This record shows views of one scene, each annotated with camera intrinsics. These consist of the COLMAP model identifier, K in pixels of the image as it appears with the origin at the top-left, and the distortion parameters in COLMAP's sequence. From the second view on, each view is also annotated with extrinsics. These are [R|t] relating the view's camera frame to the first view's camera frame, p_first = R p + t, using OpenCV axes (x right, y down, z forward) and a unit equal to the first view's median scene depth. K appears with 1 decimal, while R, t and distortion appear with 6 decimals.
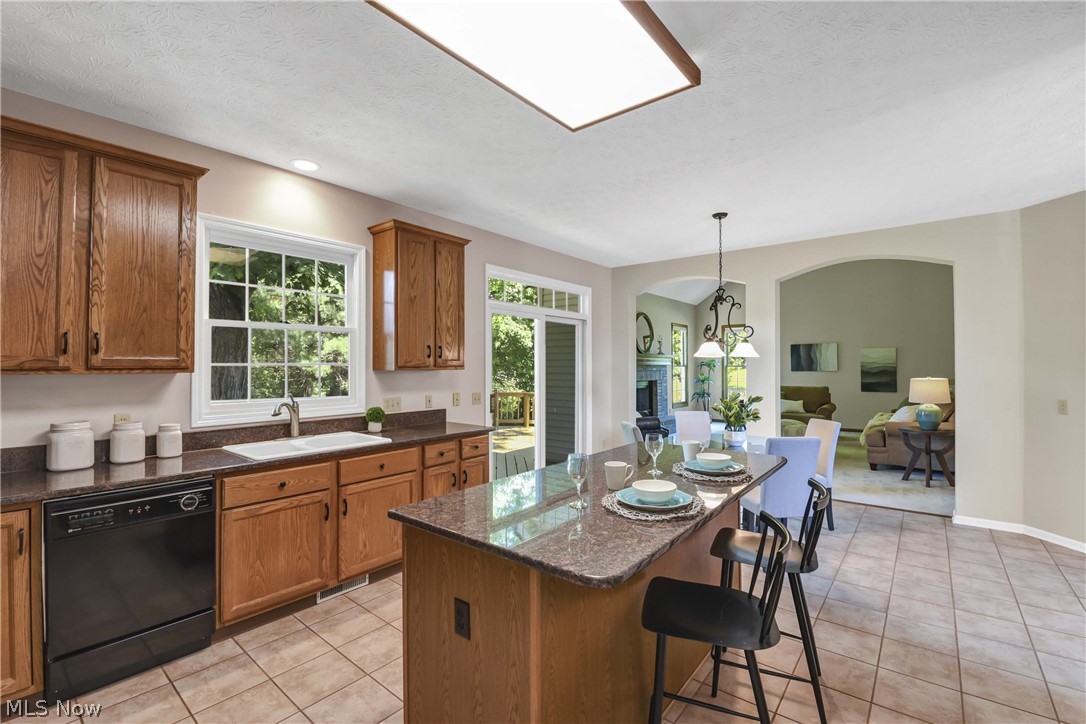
lens RADIAL K [[470.8, 0, 536.8], [0, 470.8, 358.3], [0, 0, 1]] dist [-0.001399, -0.000214]
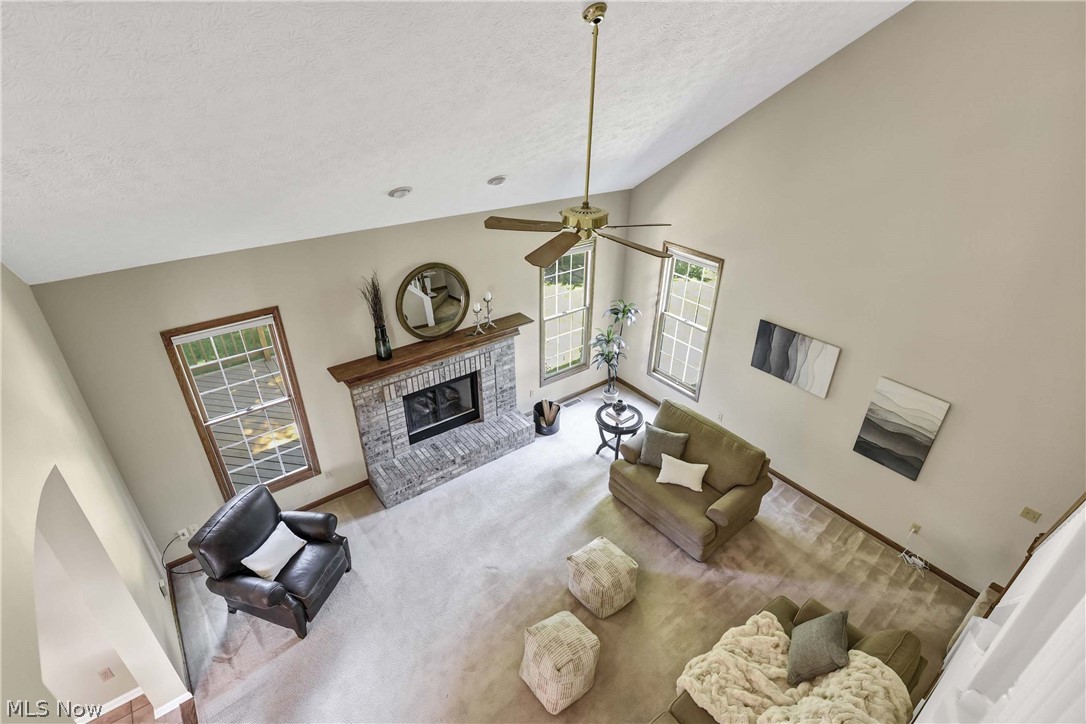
lens RADIAL K [[526.2, 0, 540.3], [0, 526.2, 359.4], [0, 0, 1]] dist [0.000667, -0.000083]
pose [[0.973017, 0.115646, -0.199658, 0.465367], [-0.000970, 0.867367, 0.497668, -0.289815], [0.230731, -0.484045, 0.844076, 0.497308]]
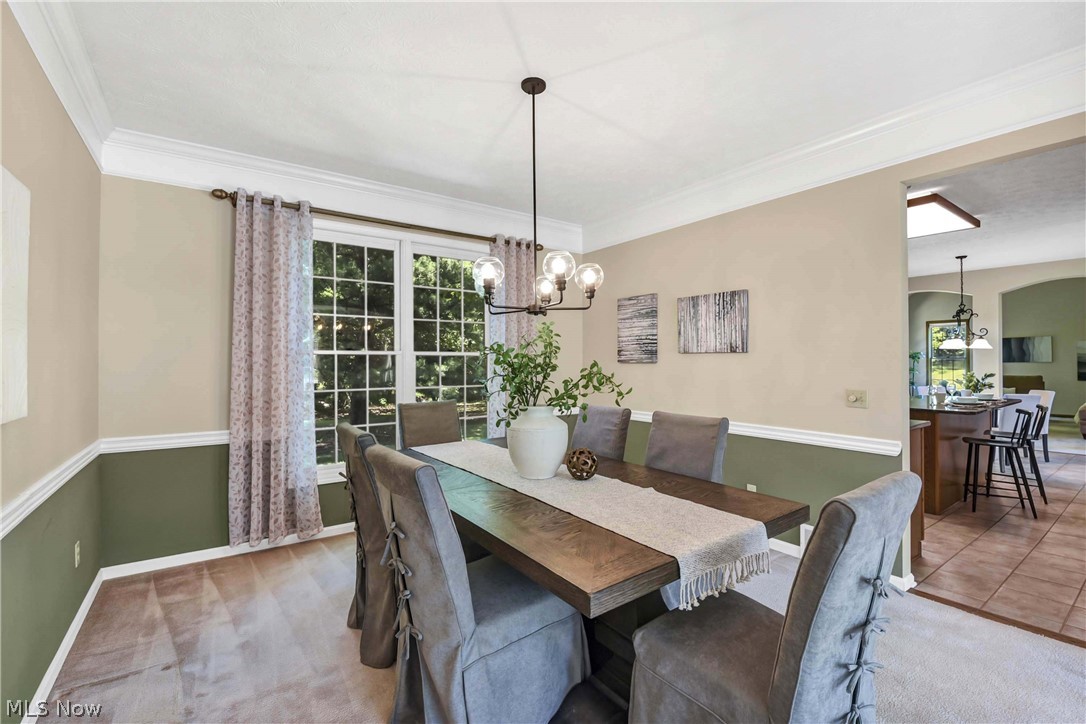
lens RADIAL K [[473.3, 0, 546.1], [0, 473.3, 358.5], [0, 0, 1]] dist [-0.001691, -0.008241]
pose [[0.967441, -0.006289, -0.253019, -0.222722], [0.007638, 0.999961, 0.004347, 0.005204], [0.252981, -0.006138, 0.967452, -0.345968]]
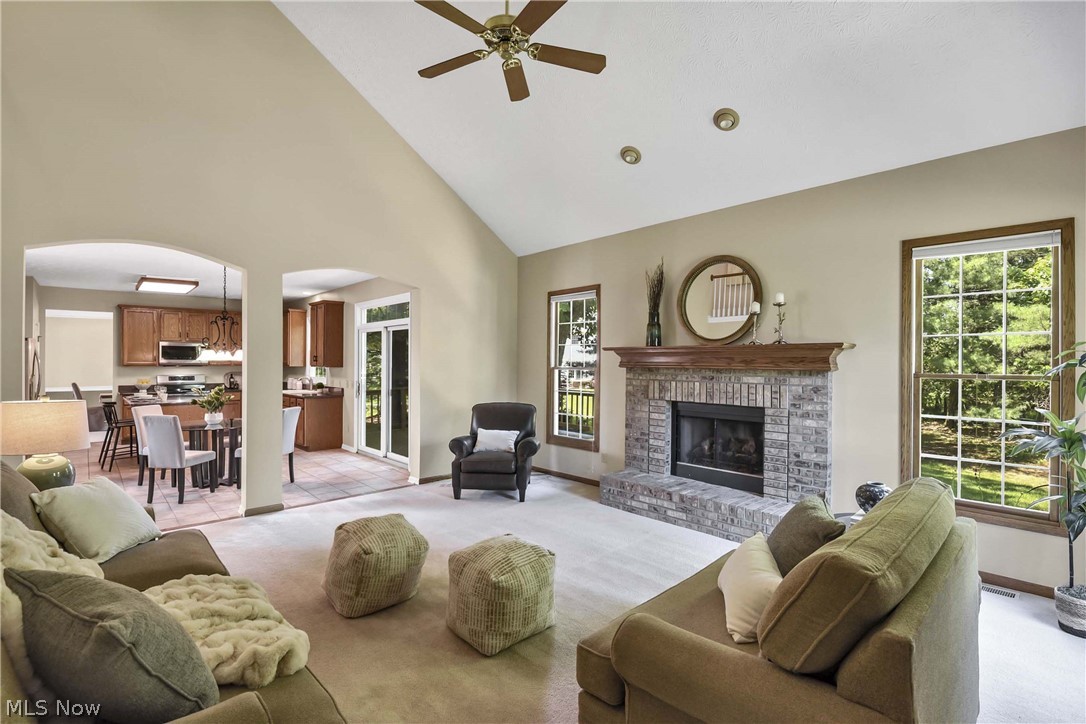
lens RADIAL K [[491.8, 0, 559.7], [0, 491.8, 361.4], [0, 0, 1]] dist [-0.001487, -0.000150]
pose [[-0.111295, -0.002851, -0.993783, 0.718222], [0.008569, 0.999956, -0.003828, 0.006513], [0.993751, -0.008942, -0.111265, 0.896398]]
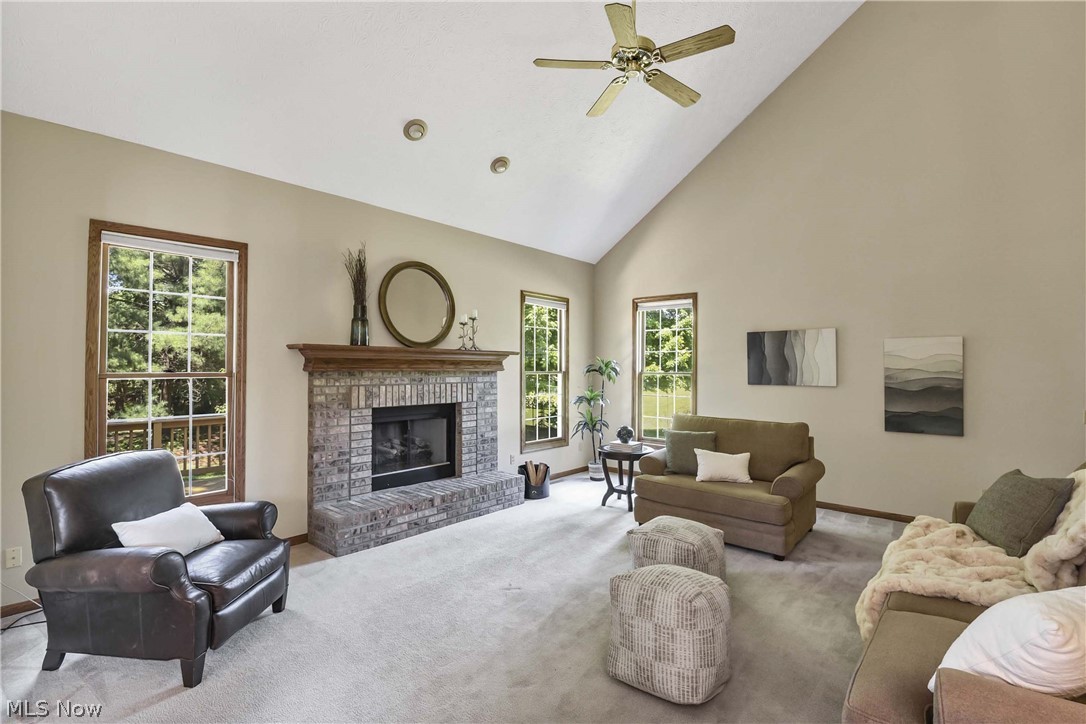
lens RADIAL K [[503.8, 0, 545.6], [0, 503.8, 356.6], [0, 0, 1]] dist [0.002792, -0.011517]
pose [[0.999531, 0.004232, -0.030318, 0.368848], [-0.004356, 0.999982, -0.004006, 0.000278], [0.030301, 0.004137, 0.999532, 0.492758]]
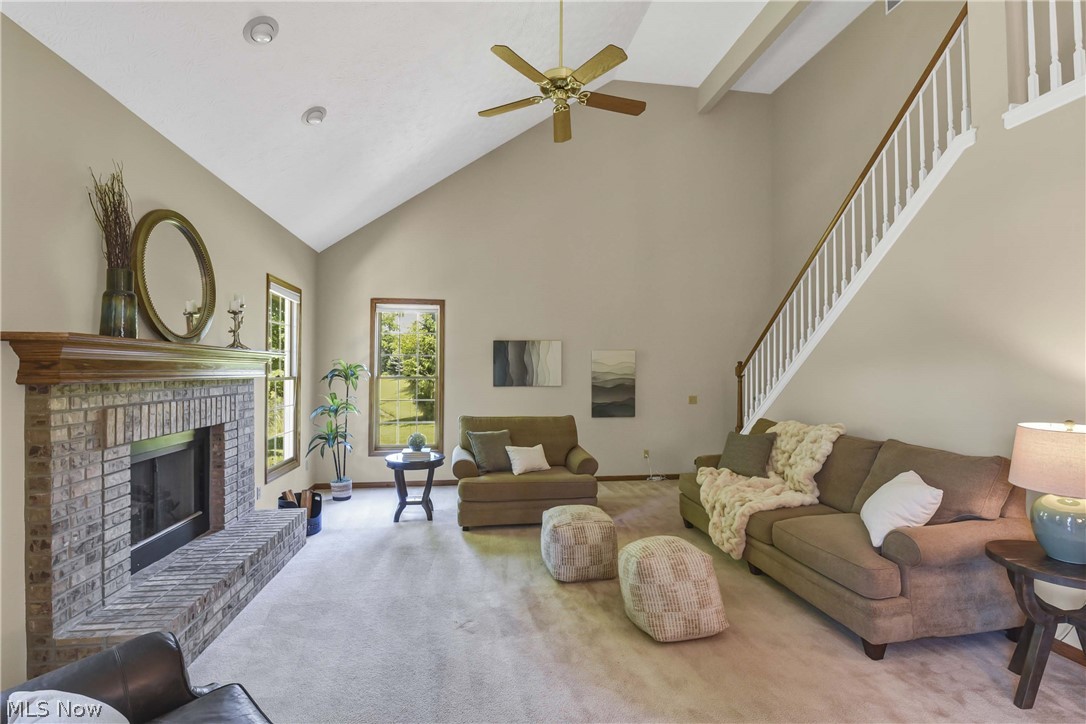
lens RADIAL K [[491.6, 0, 543.1], [0, 491.6, 359.9], [0, 0, 1]] dist [-0.000401, -0.011130]
pose [[0.669632, 0.017730, 0.742481, 0.148183], [-0.015128, 0.999833, -0.010231, -0.000086], [-0.742539, -0.004382, 0.669789, 0.601269]]
